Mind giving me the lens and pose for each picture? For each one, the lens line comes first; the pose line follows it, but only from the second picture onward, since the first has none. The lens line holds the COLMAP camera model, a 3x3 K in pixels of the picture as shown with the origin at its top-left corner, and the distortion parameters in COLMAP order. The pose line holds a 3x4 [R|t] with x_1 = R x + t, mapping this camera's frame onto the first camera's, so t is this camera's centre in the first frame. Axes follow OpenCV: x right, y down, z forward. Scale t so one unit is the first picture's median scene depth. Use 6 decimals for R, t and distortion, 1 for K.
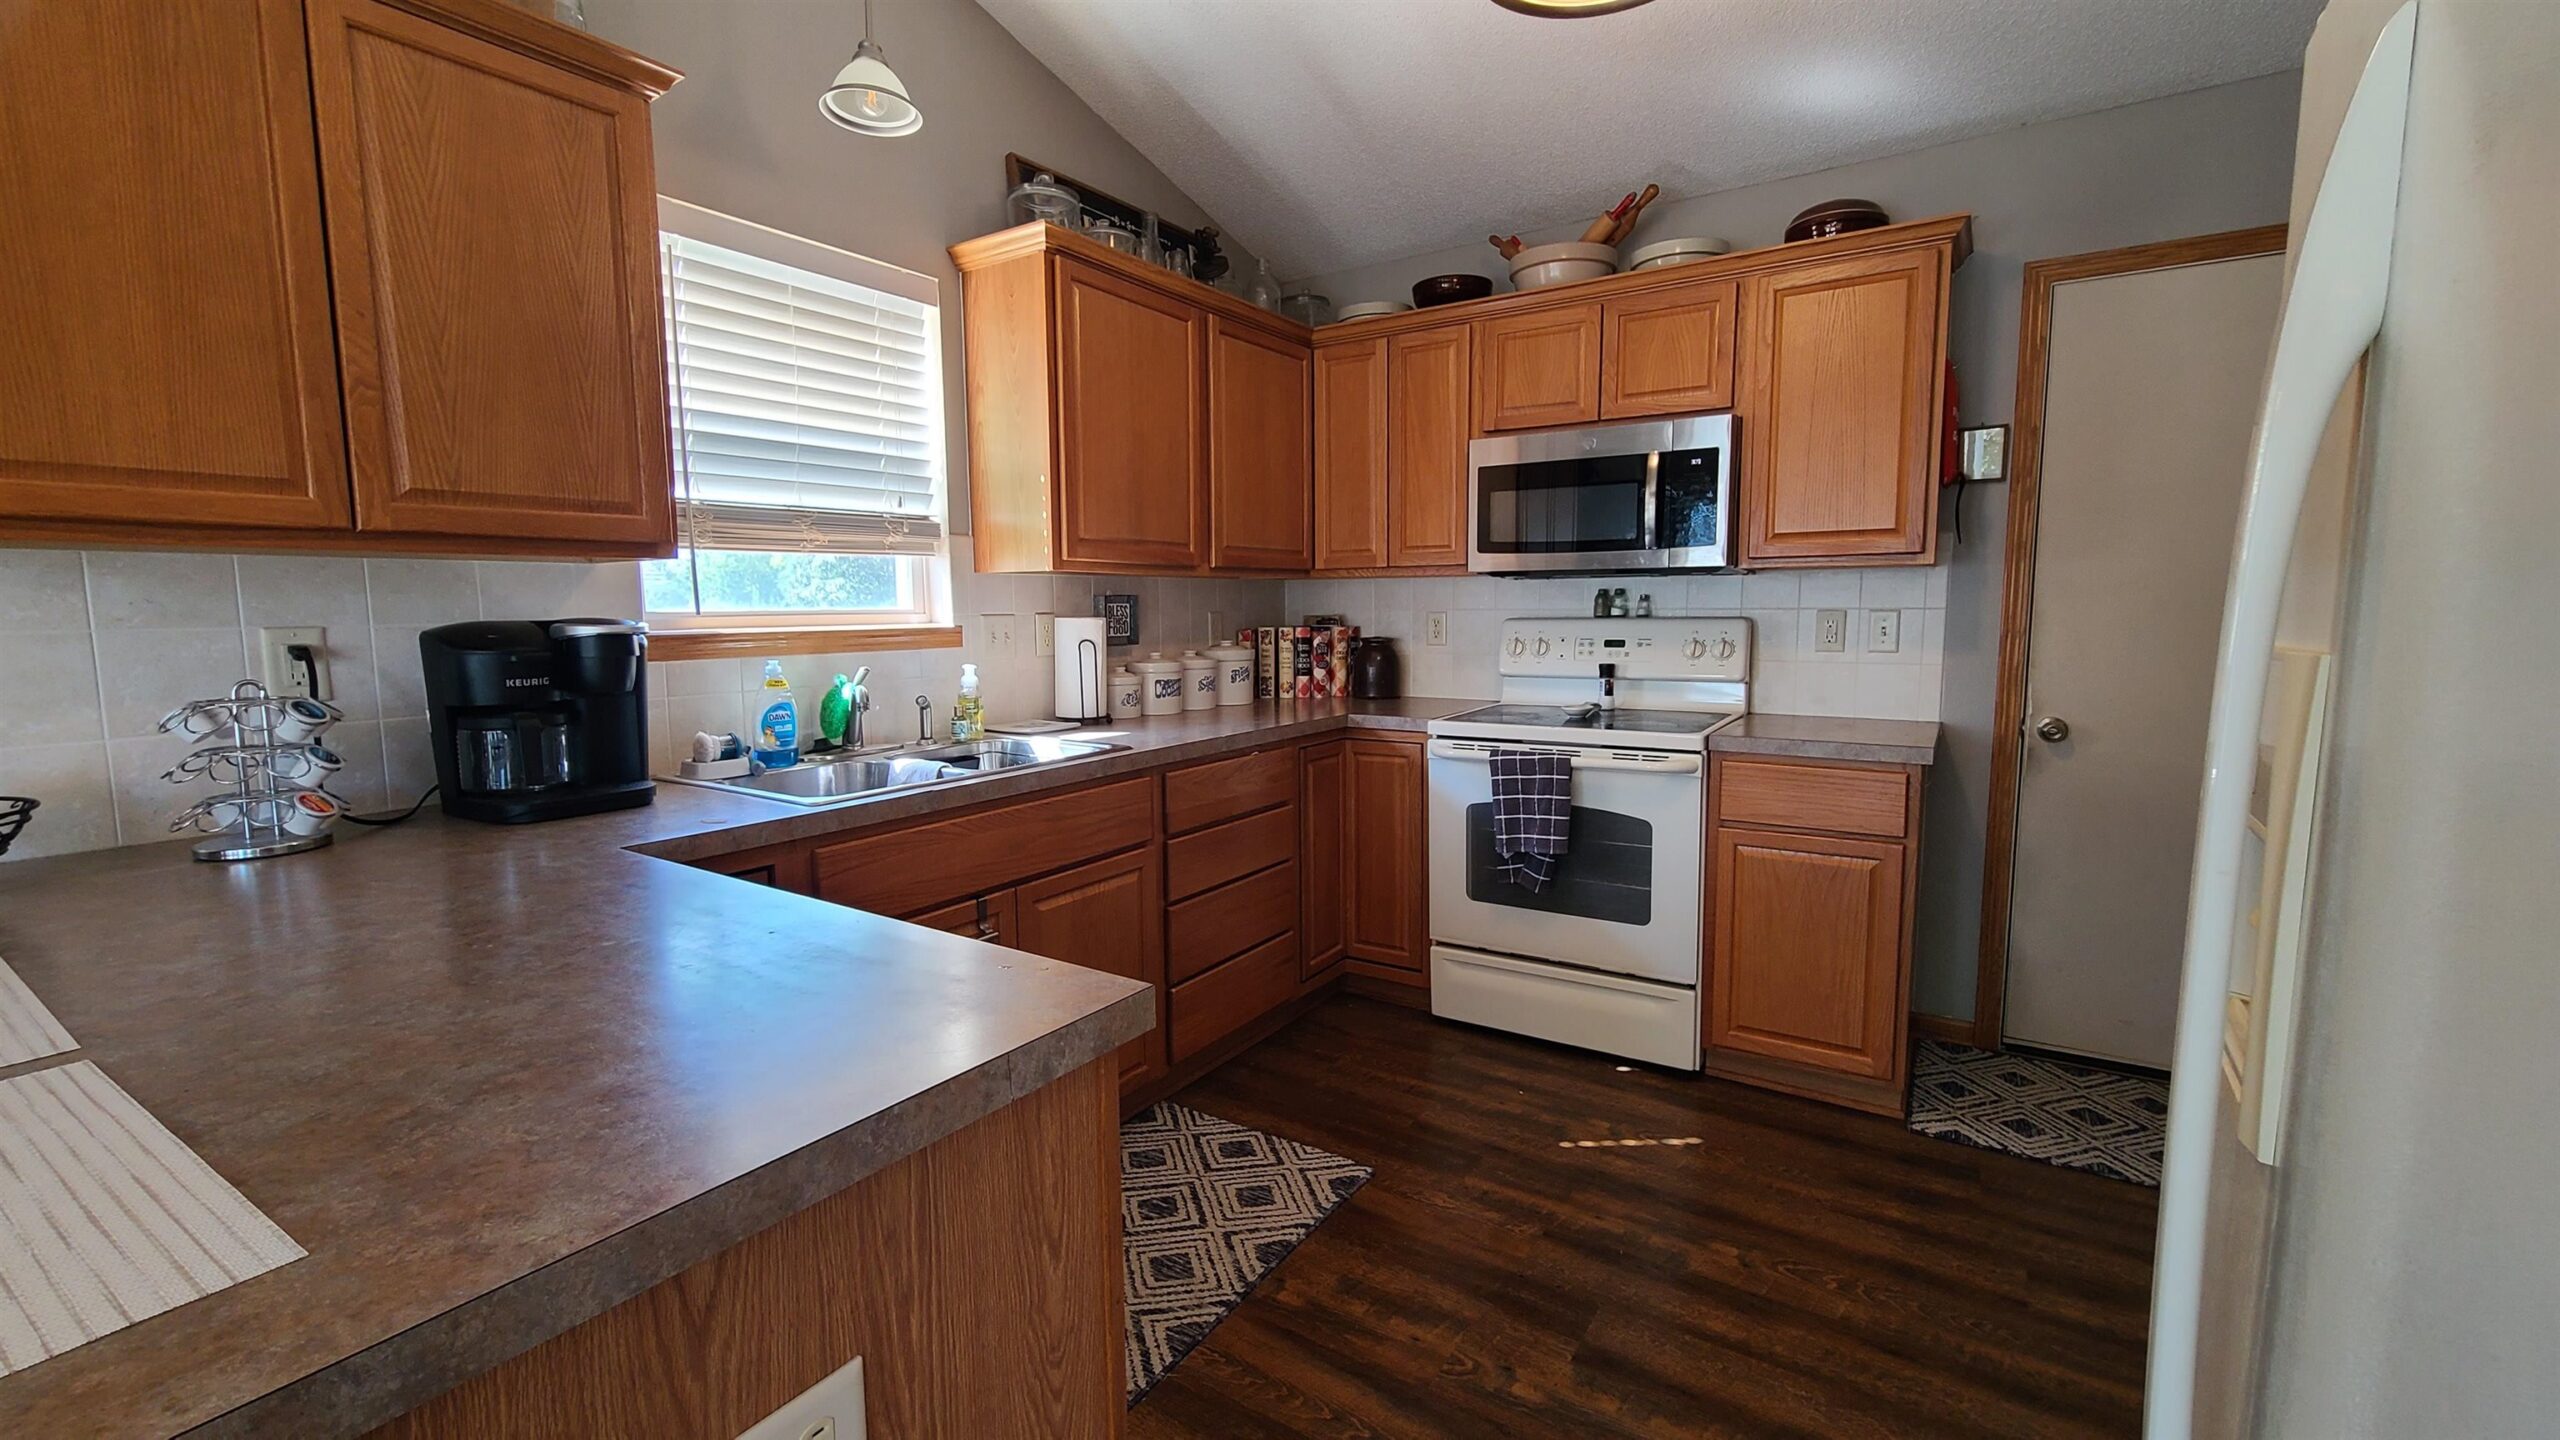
lens RADIAL K [[1045.2, 0, 1265.6], [0, 1045.2, 718.9], [0, 0, 1]] dist [-0.003428, -0.000480]
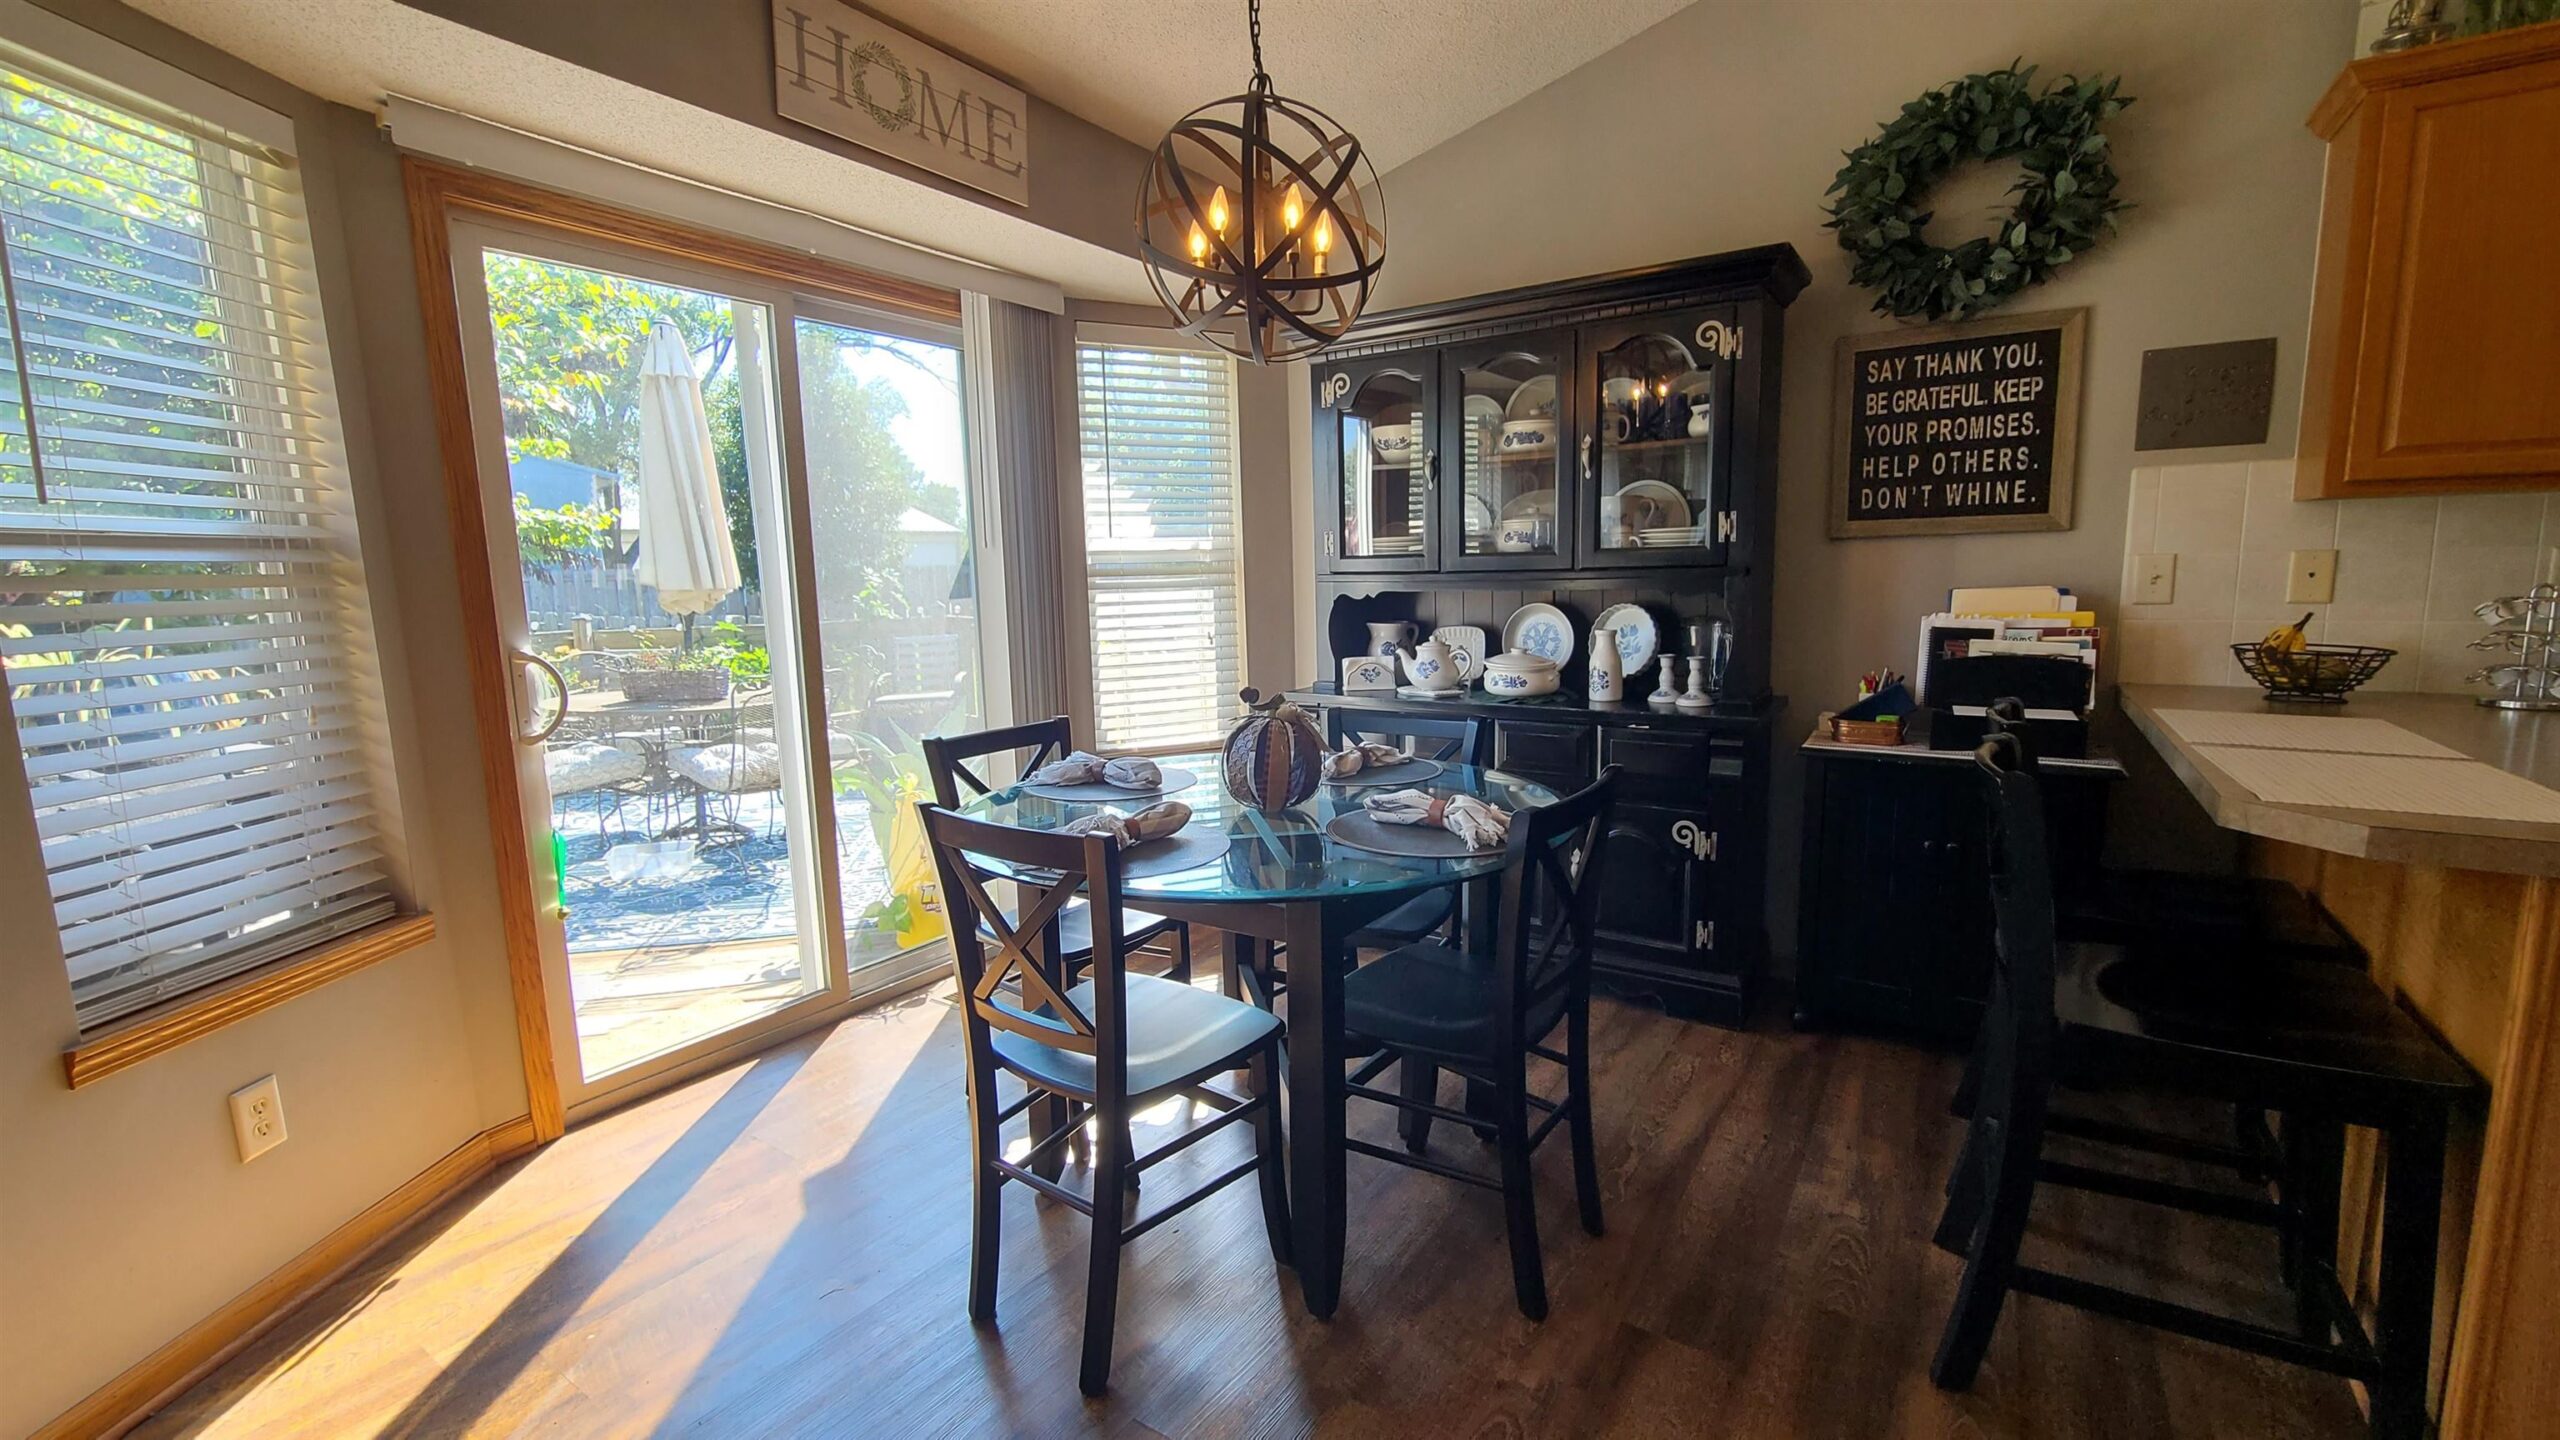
lens RADIAL K [[1045.2, 0, 1274.9], [0, 1045.2, 714.0], [0, 0, 1]] dist [-0.003428, -0.000480]
pose [[-0.001754, 0.146287, -0.989241, 0.269923], [-0.089214, 0.985275, 0.145859, 0.052923], [0.996011, 0.088510, 0.011322, -0.440976]]
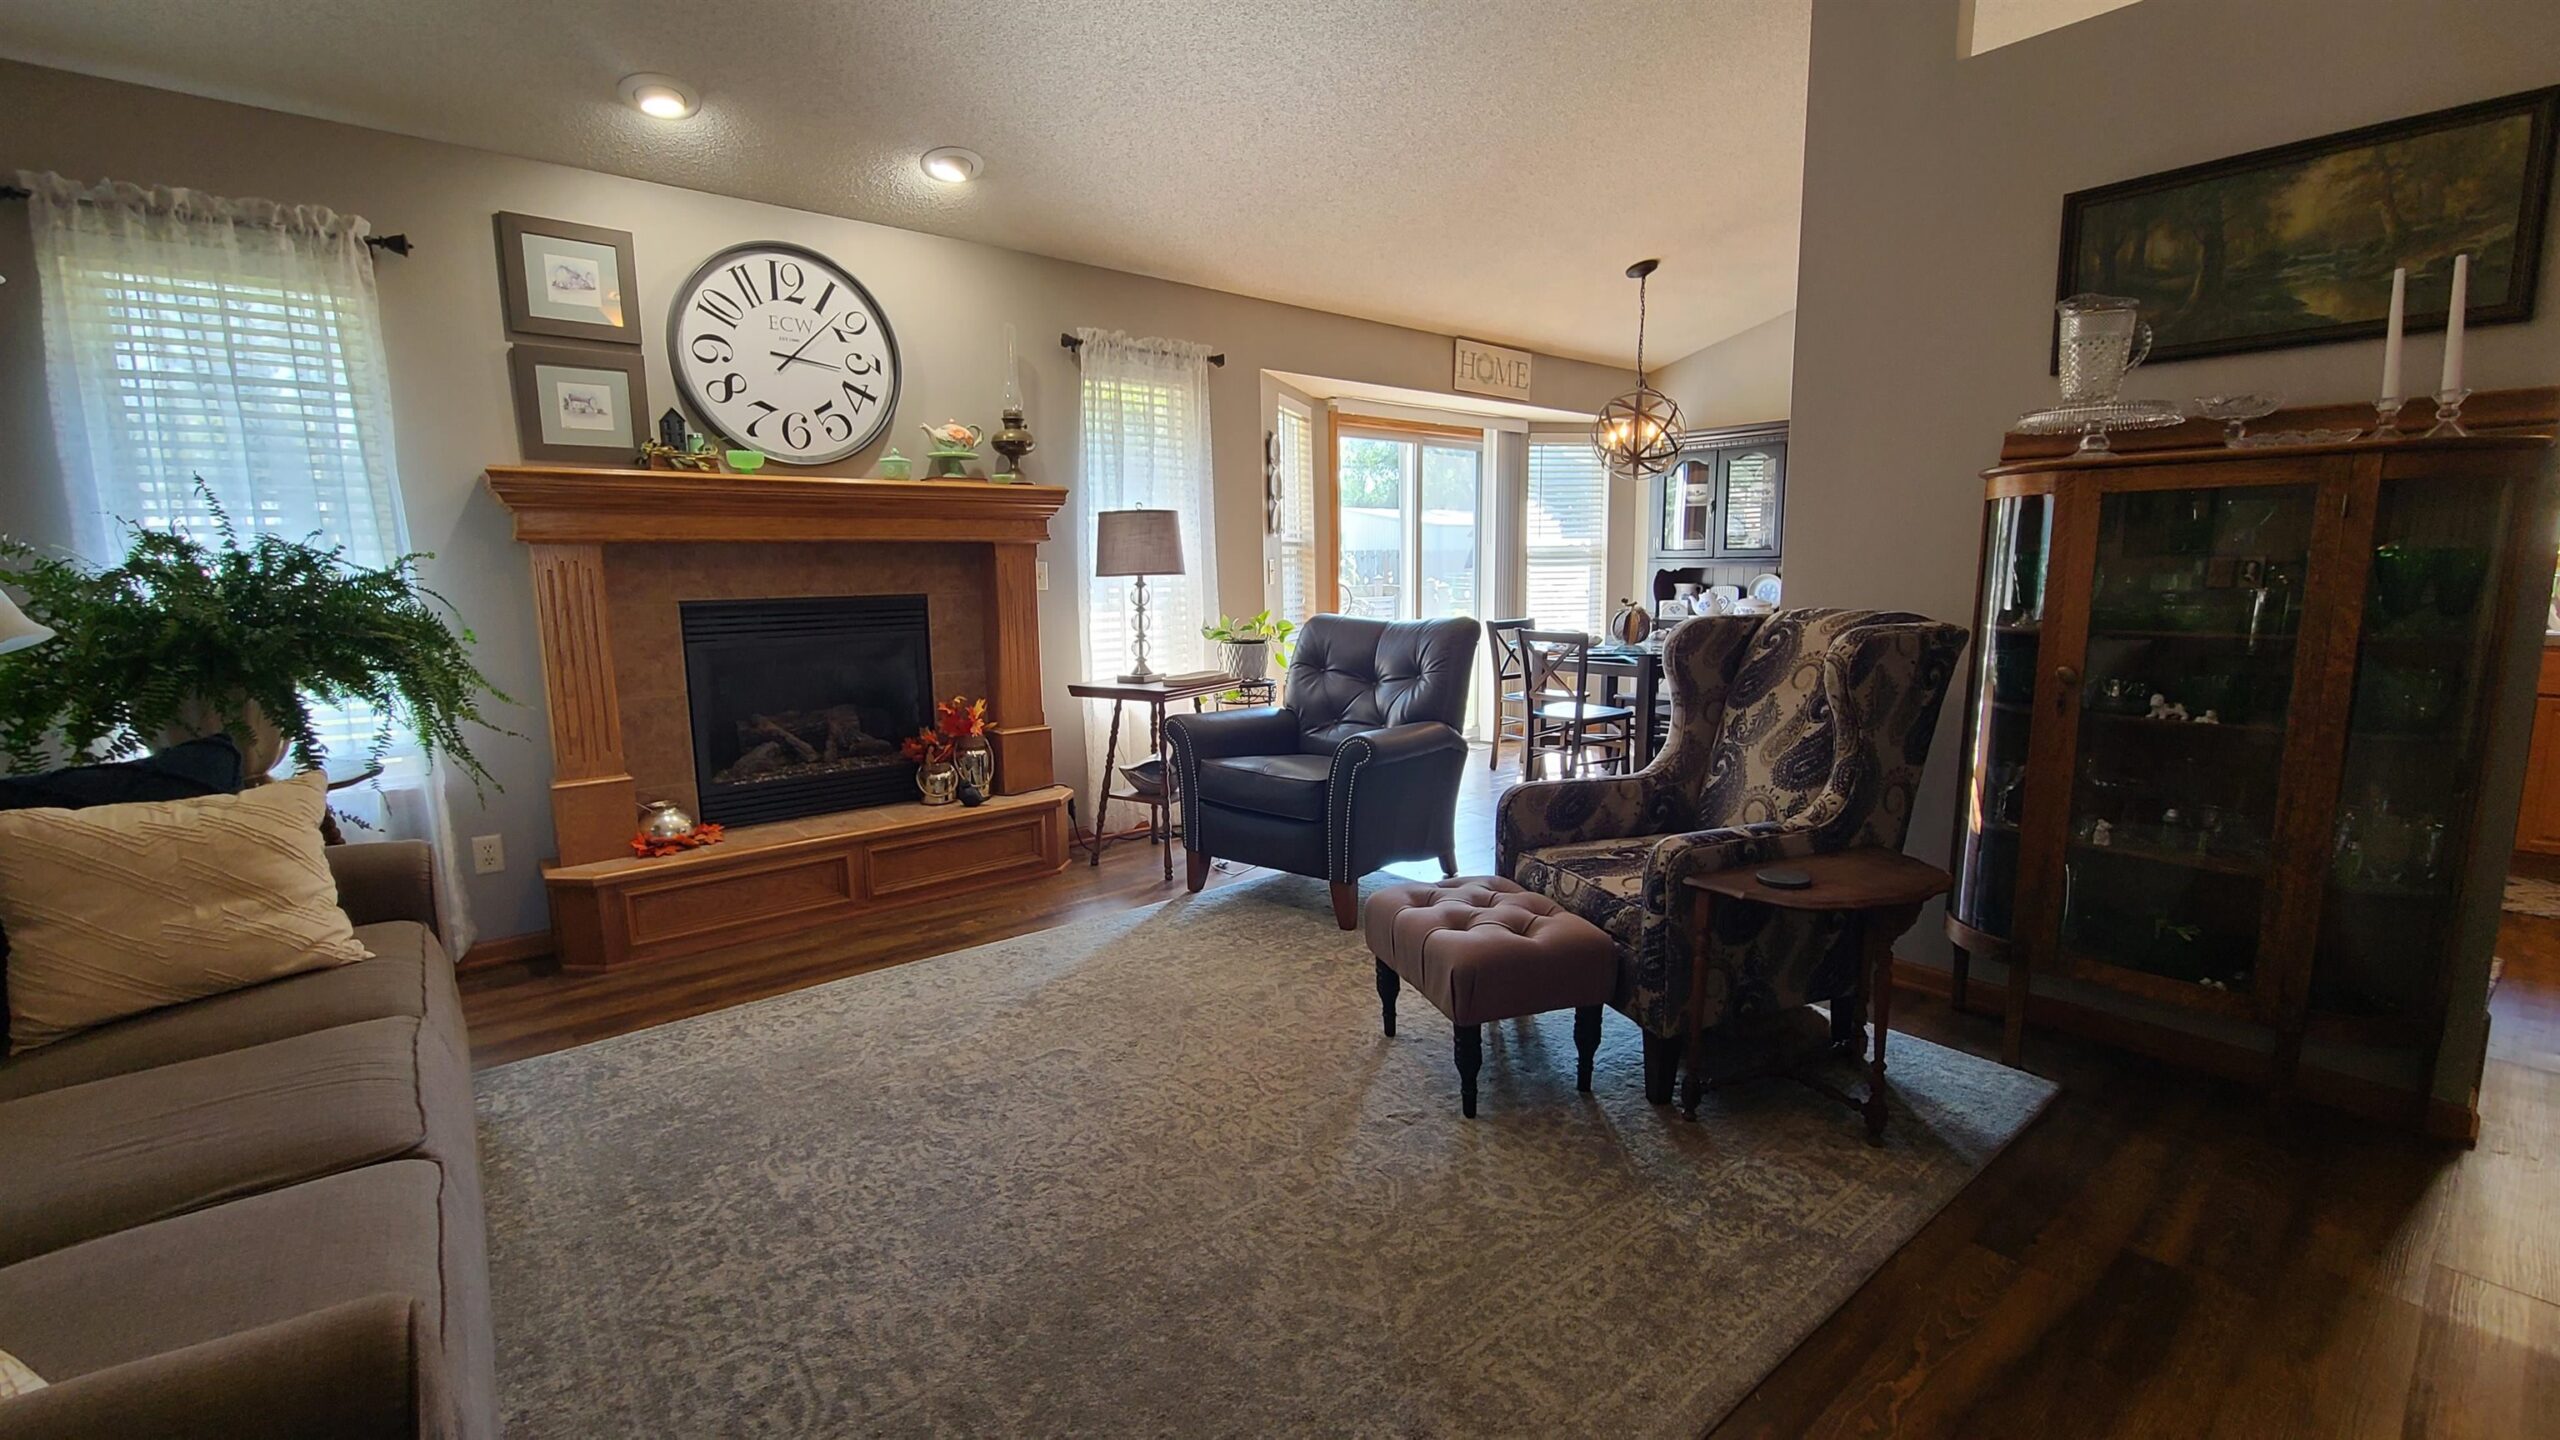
lens RADIAL K [[1045.2, 0, 1272.8], [0, 1045.2, 714.3], [0, 0, 1]] dist [-0.003428, -0.000480]
pose [[-0.286165, 0.148483, -0.946606, 1.939818], [-0.091455, 0.979177, 0.181240, 0.062685], [0.953806, 0.138436, -0.266626, -0.547261]]
